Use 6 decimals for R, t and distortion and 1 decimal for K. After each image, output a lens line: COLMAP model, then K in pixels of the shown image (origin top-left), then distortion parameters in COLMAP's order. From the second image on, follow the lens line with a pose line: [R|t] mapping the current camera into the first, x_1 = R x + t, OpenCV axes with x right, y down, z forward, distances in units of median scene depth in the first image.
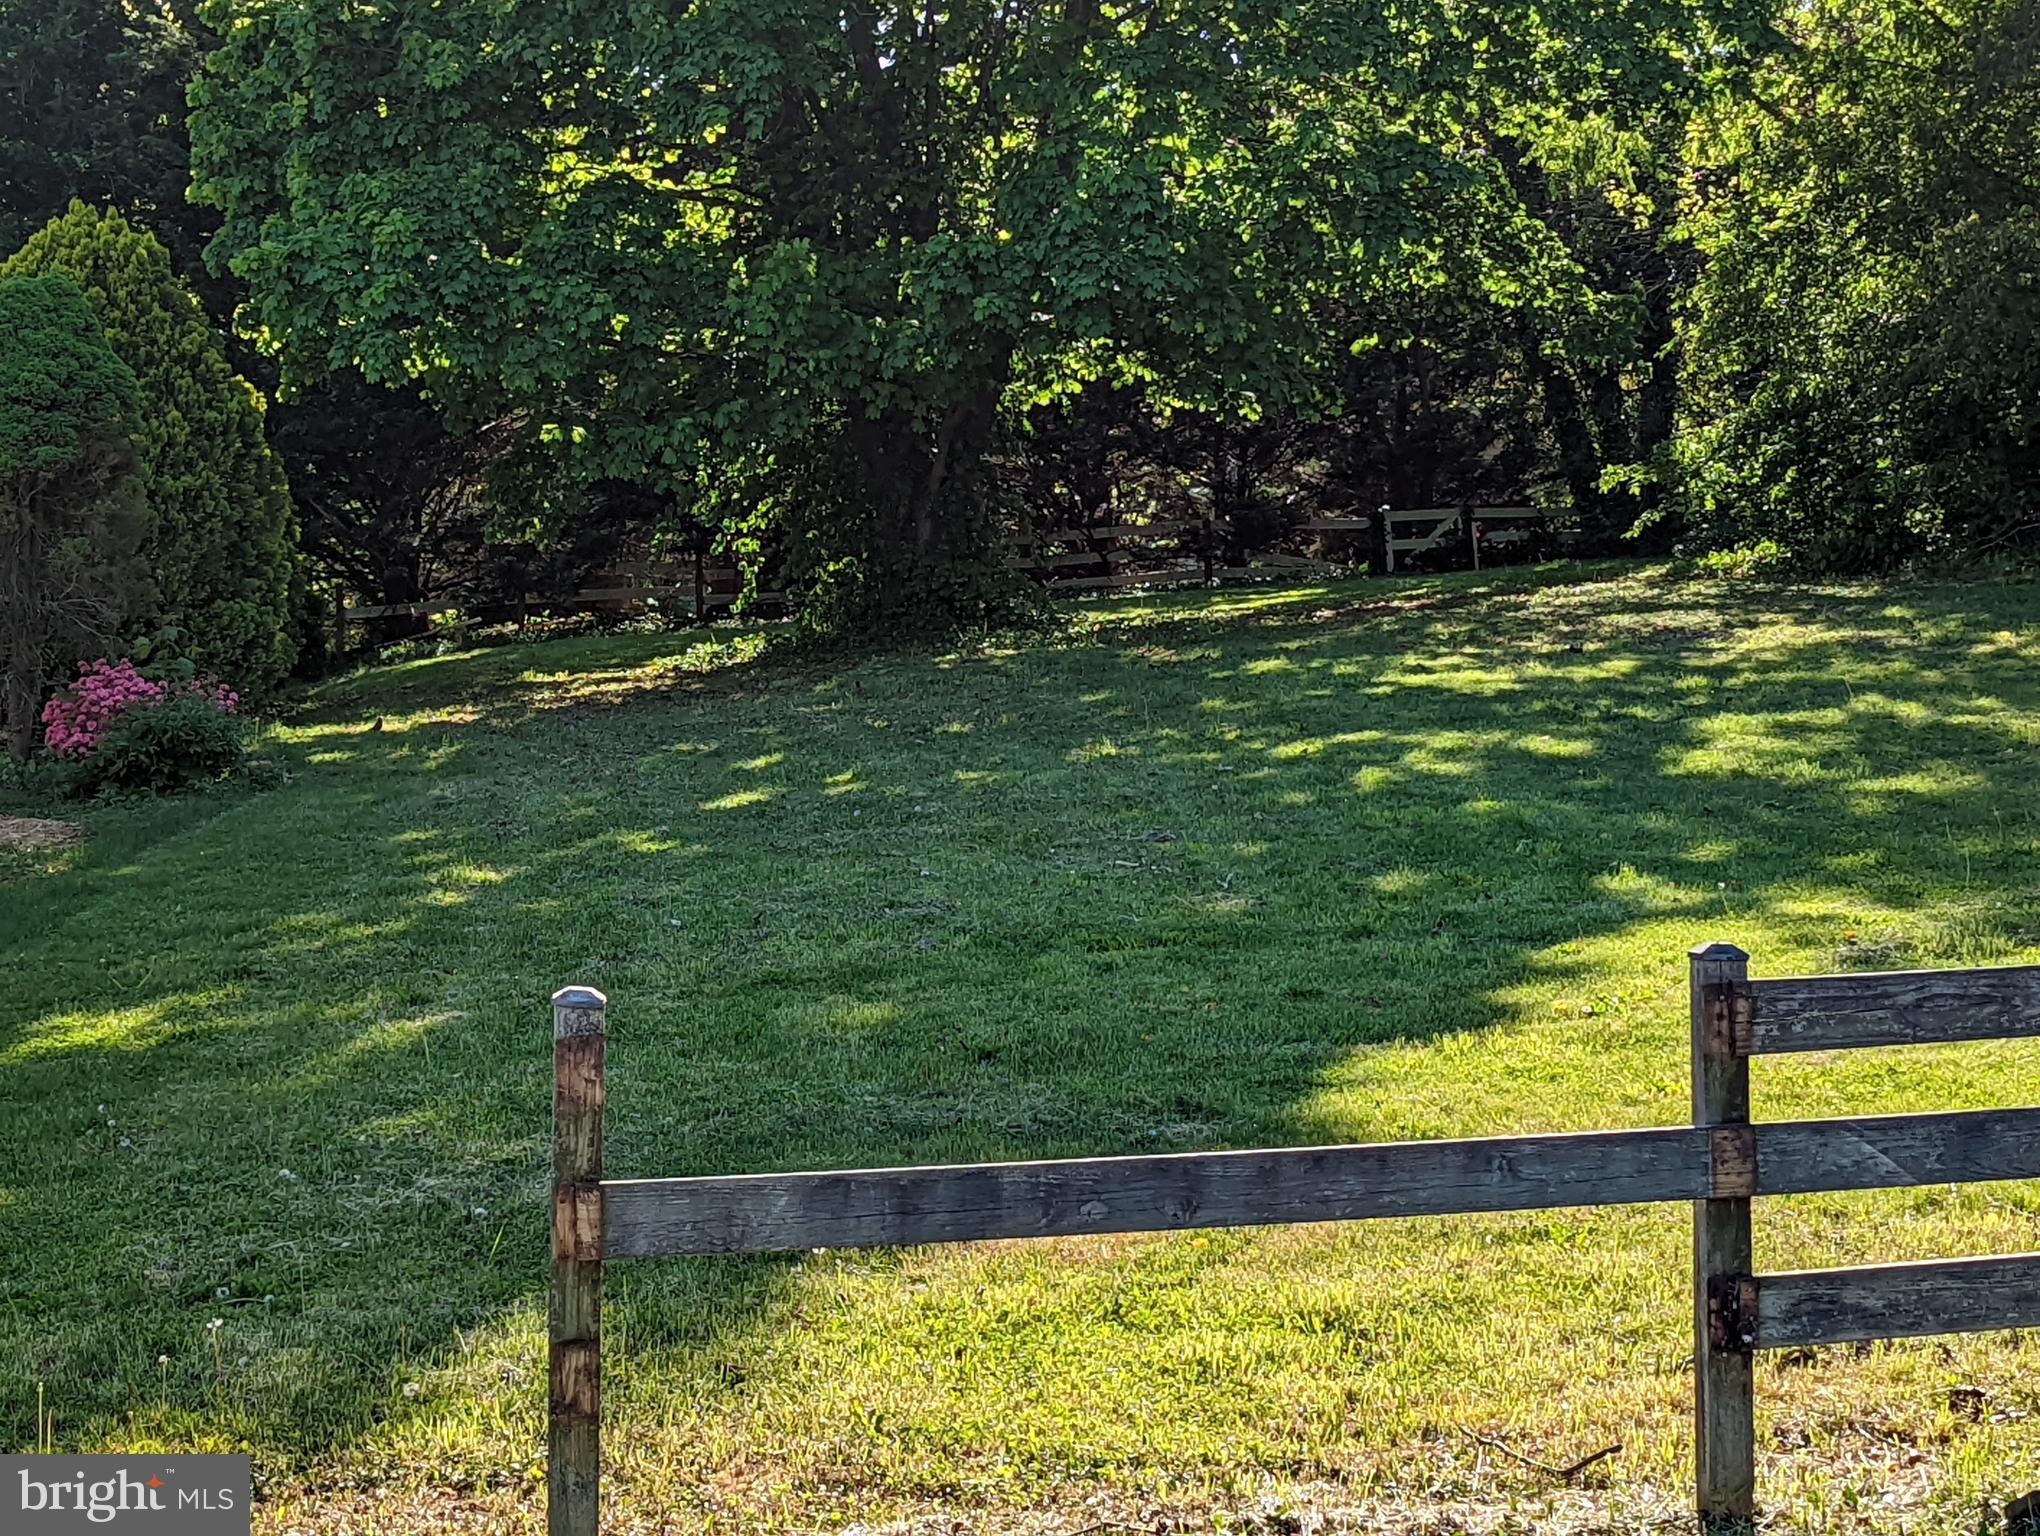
lens RADIAL K [[1430.1, 0, 1014.1], [0, 1430.1, 770.3], [0, 0, 1]] dist [0.001836, 0.012551]
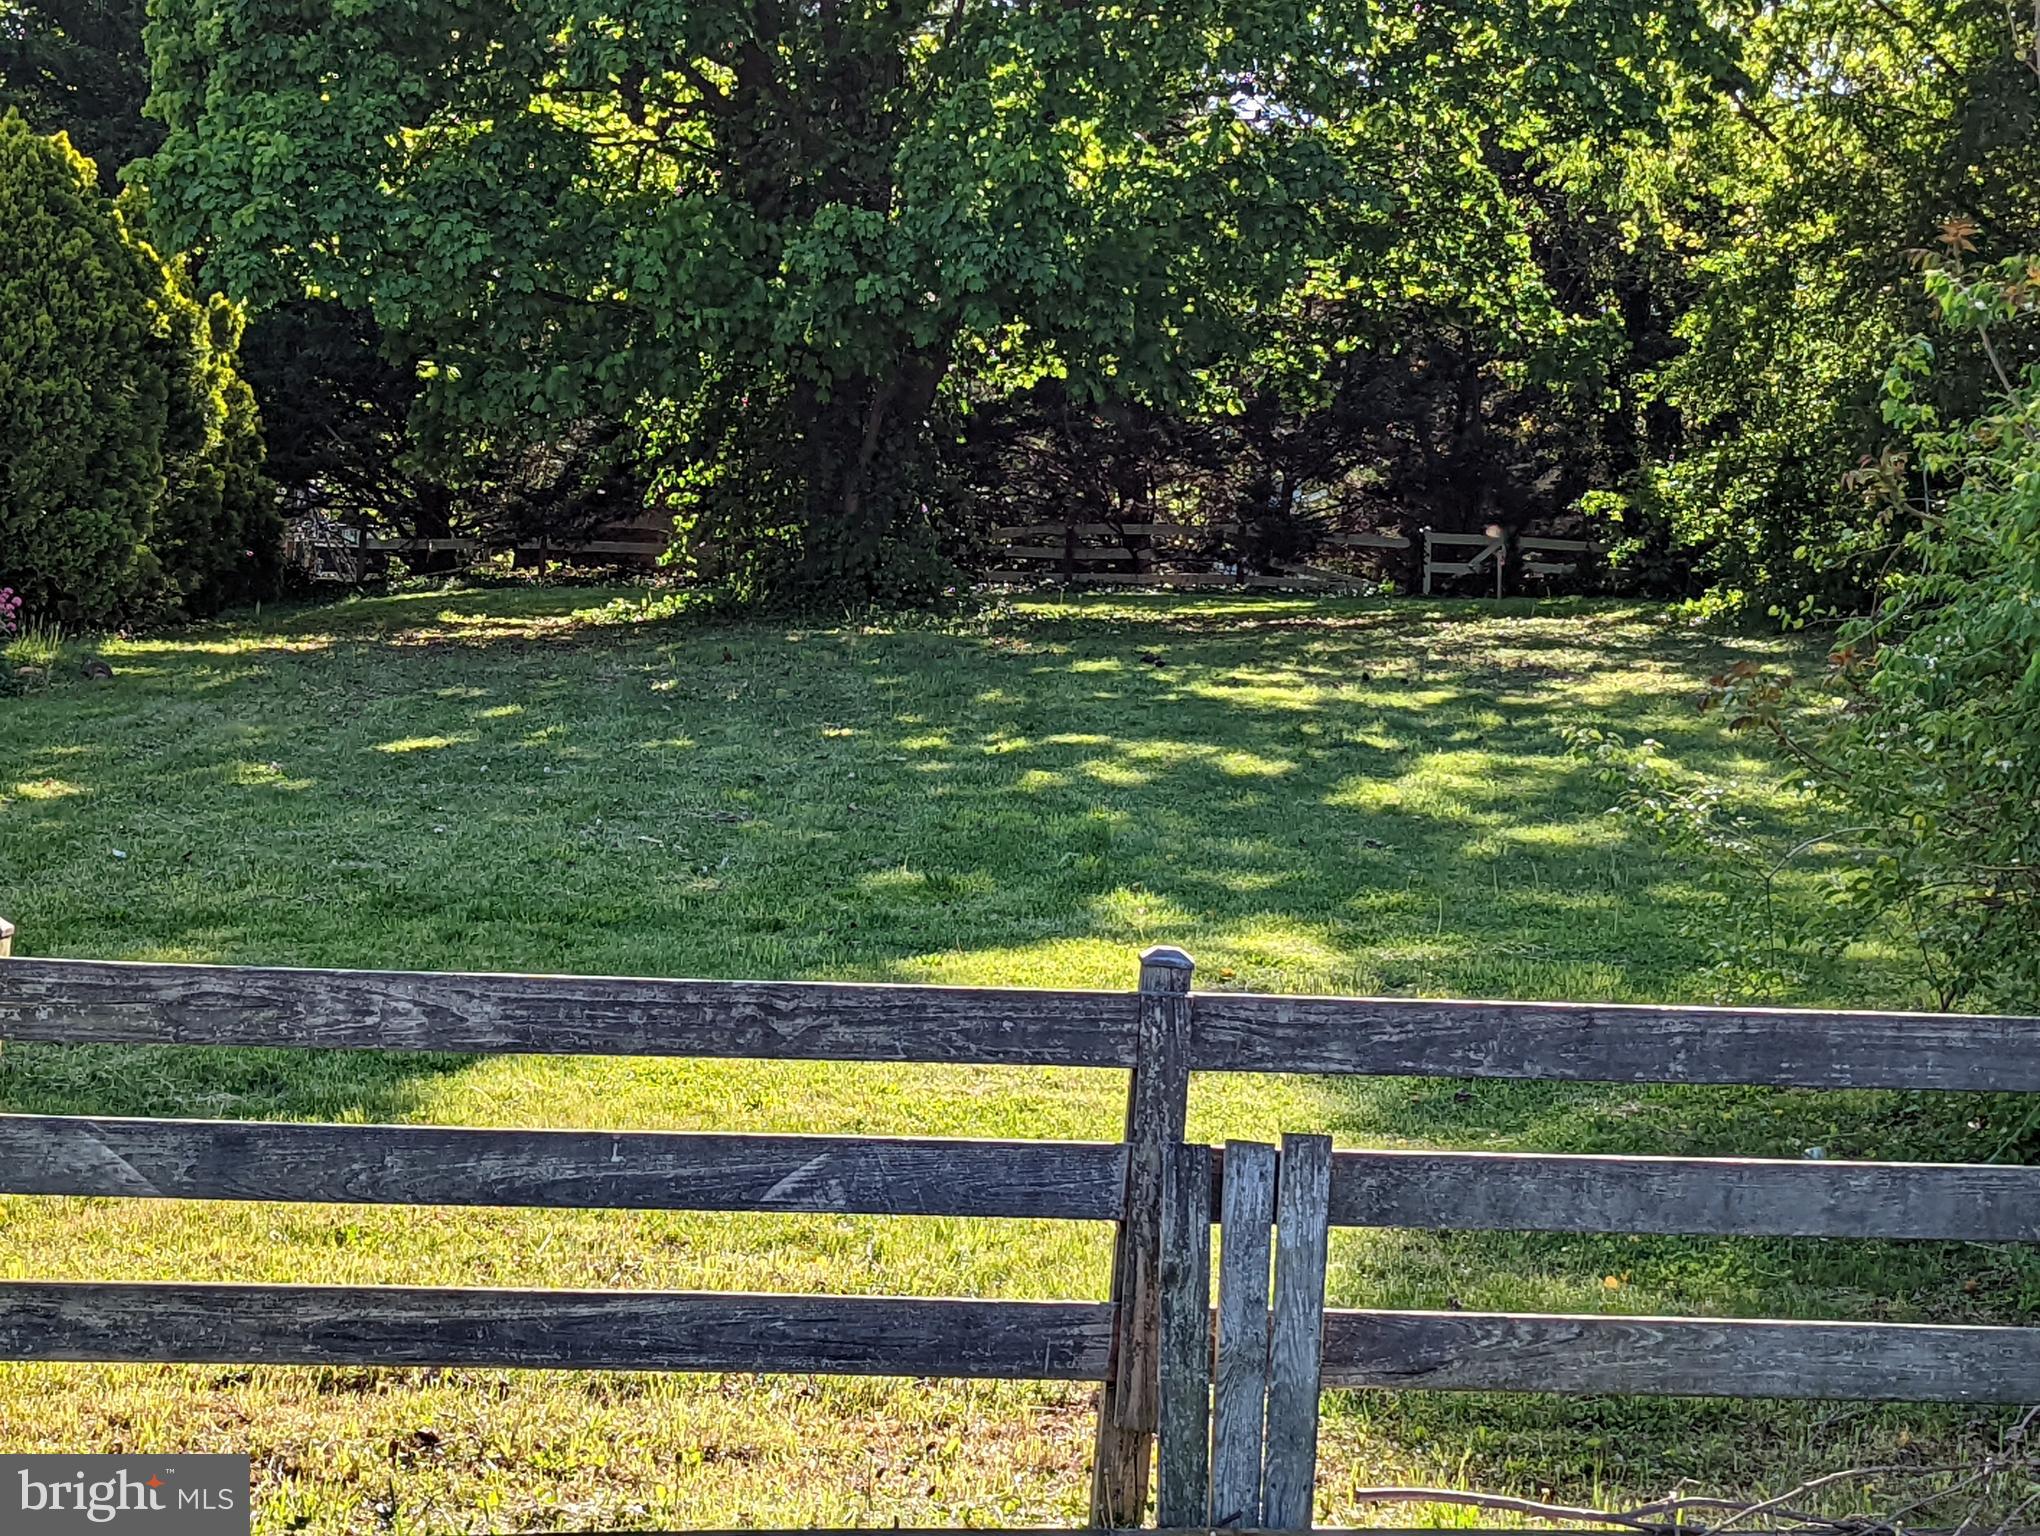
lens RADIAL K [[1430.1, 0, 1025.0], [0, 1430.1, 768.8], [0, 0, 1]] dist [0.001836, 0.012551]
pose [[0.995510, 0.091130, -0.025594, 0.147559], [-0.090960, 0.995824, 0.007752, -0.004987], [0.026194, -0.005389, 0.999642, 0.013035]]
